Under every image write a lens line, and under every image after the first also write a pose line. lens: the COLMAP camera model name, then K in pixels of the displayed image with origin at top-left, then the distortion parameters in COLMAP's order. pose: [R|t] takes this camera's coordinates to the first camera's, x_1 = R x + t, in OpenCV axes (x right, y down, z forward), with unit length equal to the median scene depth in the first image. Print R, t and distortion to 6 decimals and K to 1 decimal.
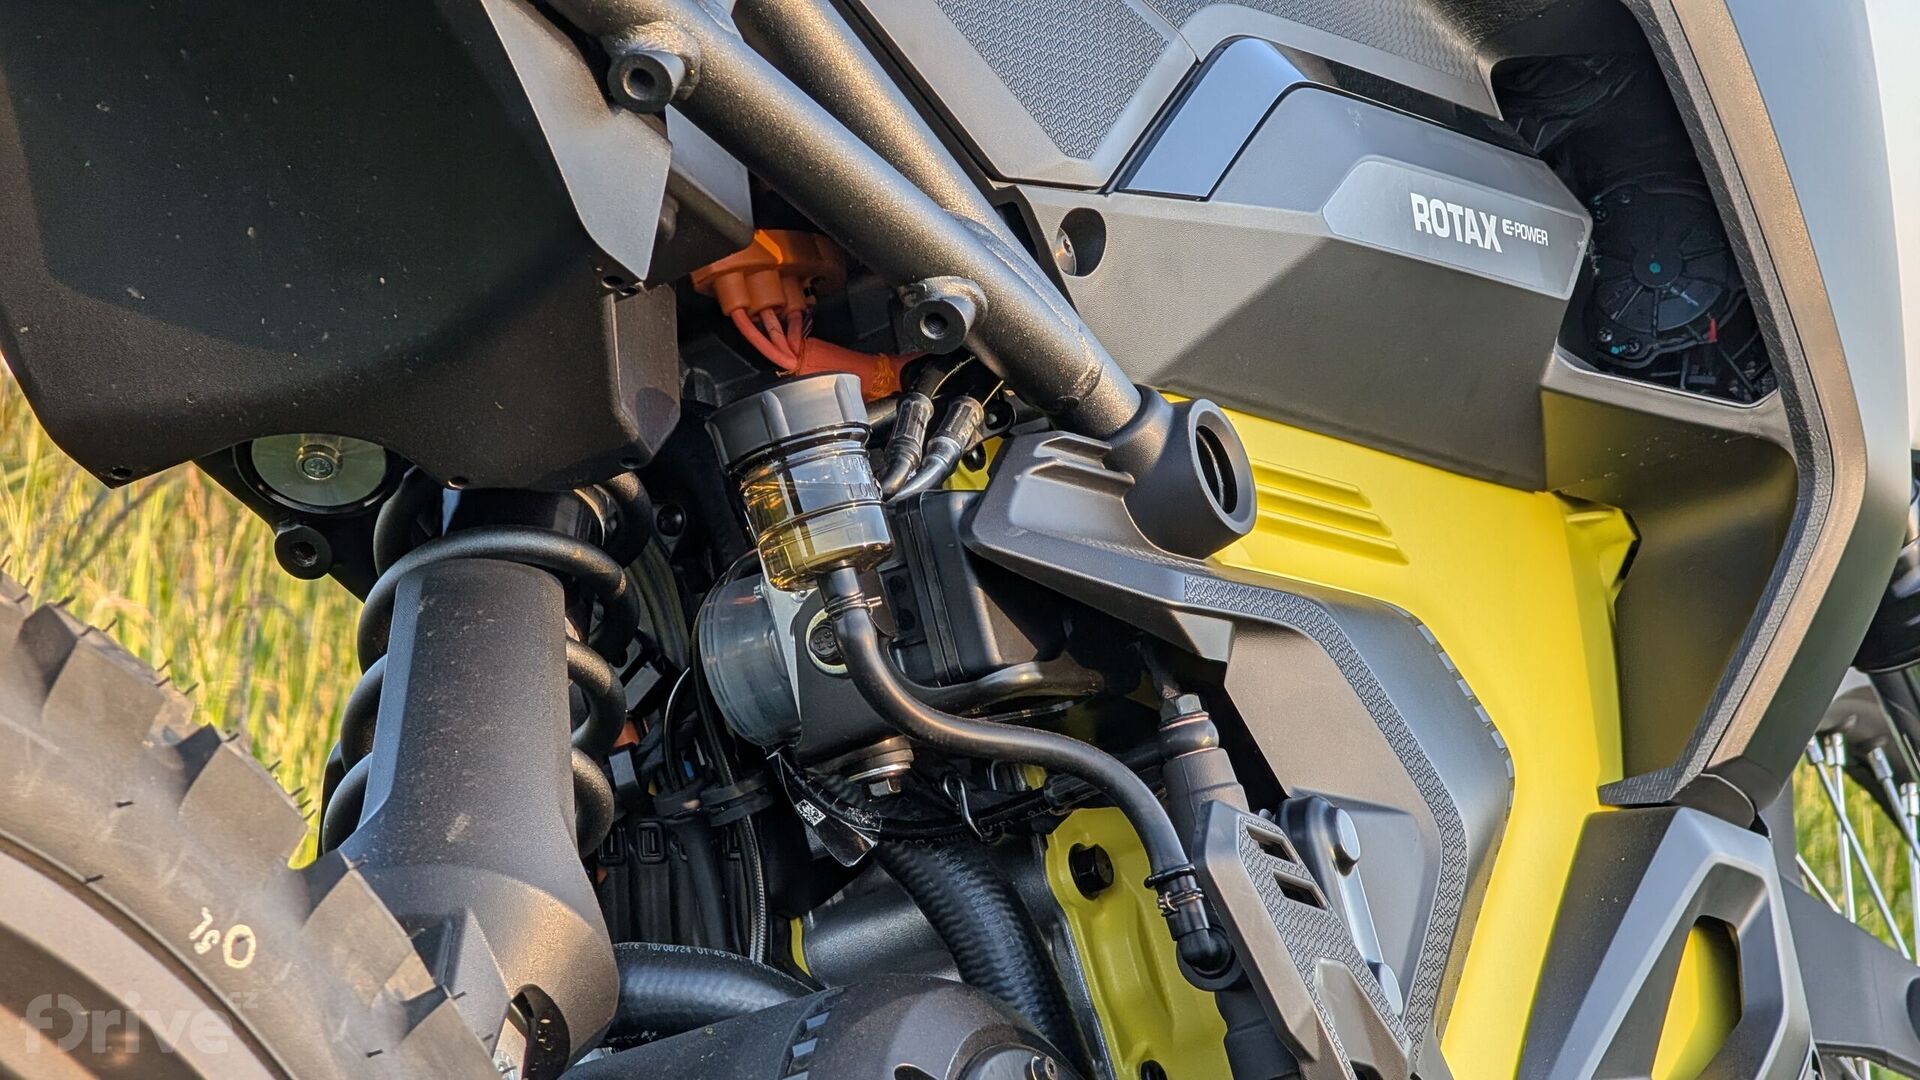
lens RADIAL K [[6787.9, 0, 960.0], [0, 6787.9, 540.0], [0, 0, 1]] dist [0.533775, -3.418246]
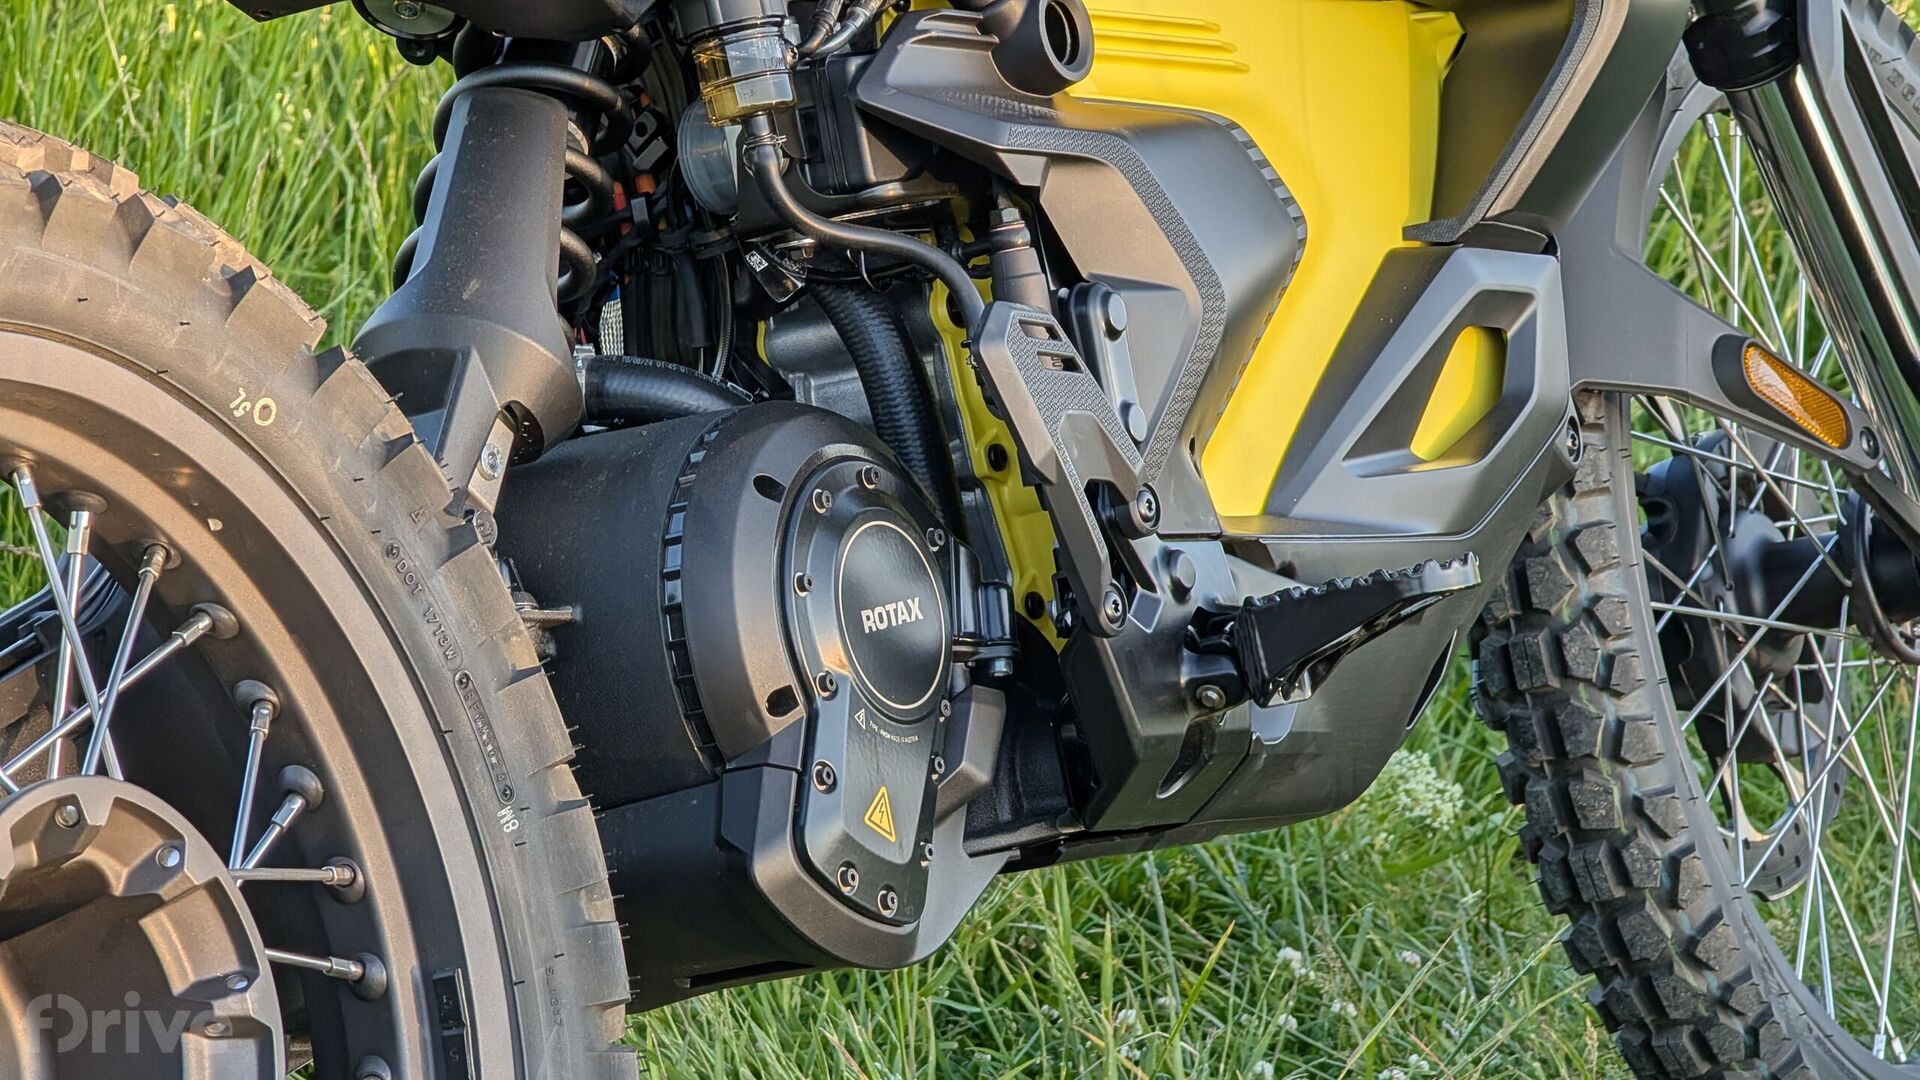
lens RADIAL K [[6787.9, 0, 960.0], [0, 6787.9, 540.0], [0, 0, 1]] dist [0.533775, -3.418246]
pose [[0.992887, 0.072366, -0.094544, 0.162954], [-0.055468, 0.983795, 0.170499, -0.151027], [0.105350, -0.164043, 0.980812, -0.406442]]
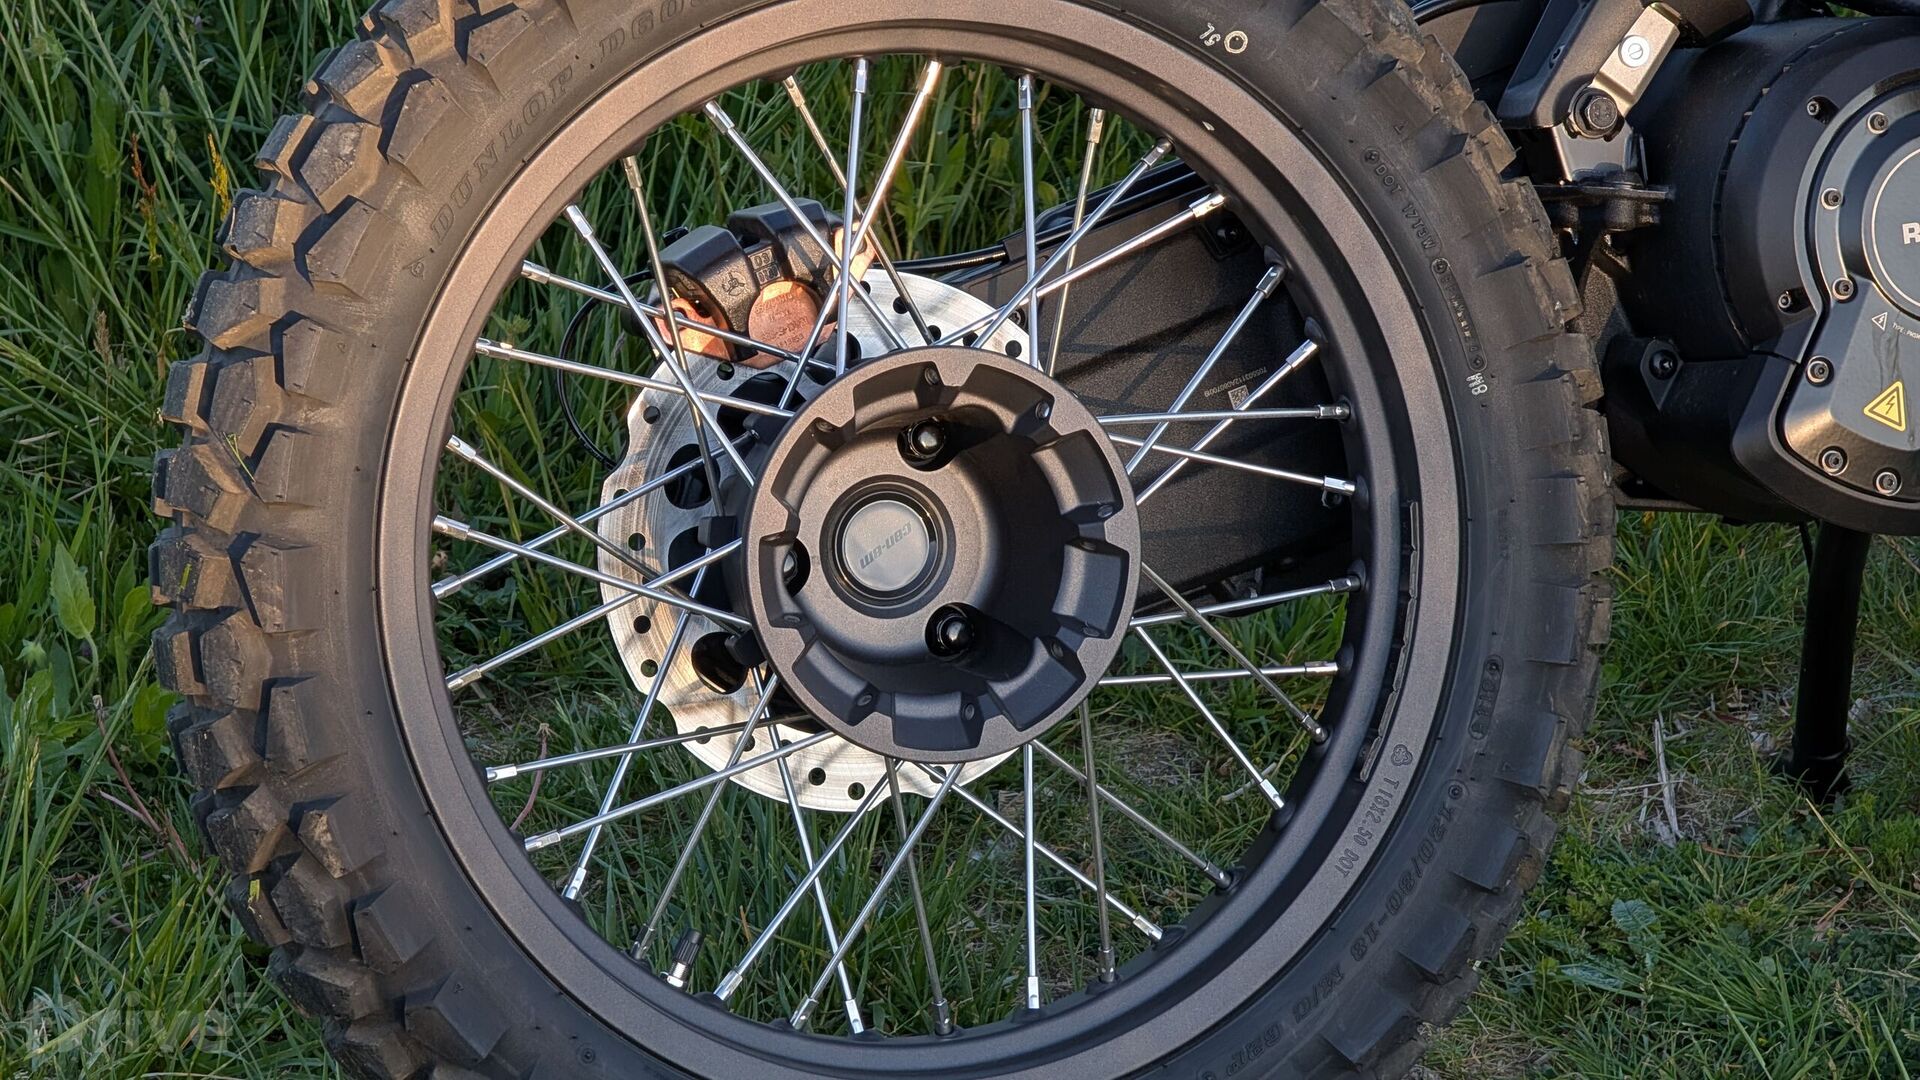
lens RADIAL K [[6787.9, 0, 960.0], [0, 6787.9, 540.0], [0, 0, 1]] dist [0.533775, -3.418246]
pose [[0.680251, 0.262398, -0.684402, 0.957391], [0.033504, 0.921619, 0.386648, -0.446255], [0.732213, -0.285948, 0.618140, -0.202819]]
